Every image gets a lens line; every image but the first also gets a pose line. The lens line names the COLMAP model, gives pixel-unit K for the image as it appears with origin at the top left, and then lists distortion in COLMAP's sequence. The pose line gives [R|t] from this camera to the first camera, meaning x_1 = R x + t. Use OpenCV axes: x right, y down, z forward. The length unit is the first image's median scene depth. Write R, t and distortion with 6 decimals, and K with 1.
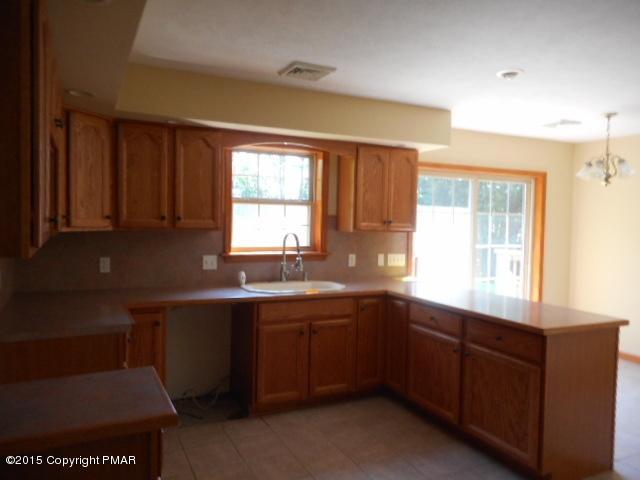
lens RADIAL K [[482.9, 0, 319.9], [0, 482.9, 240.4], [0, 0, 1]] dist [0.009438, -0.000364]
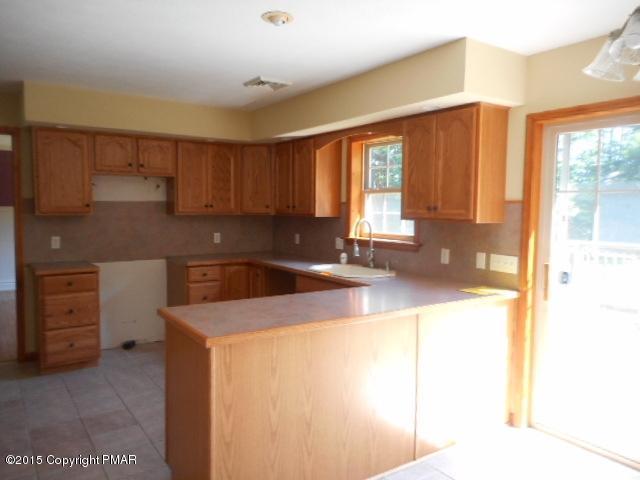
lens RADIAL K [[482.9, 0, 320.1], [0, 482.9, 239.9], [0, 0, 1]] dist [0.009438, -0.000364]
pose [[0.150333, 0.049379, -0.987401, 0.876137], [-0.045681, 0.998032, 0.042956, -0.012161], [0.987579, 0.038648, 0.152293, 0.692426]]
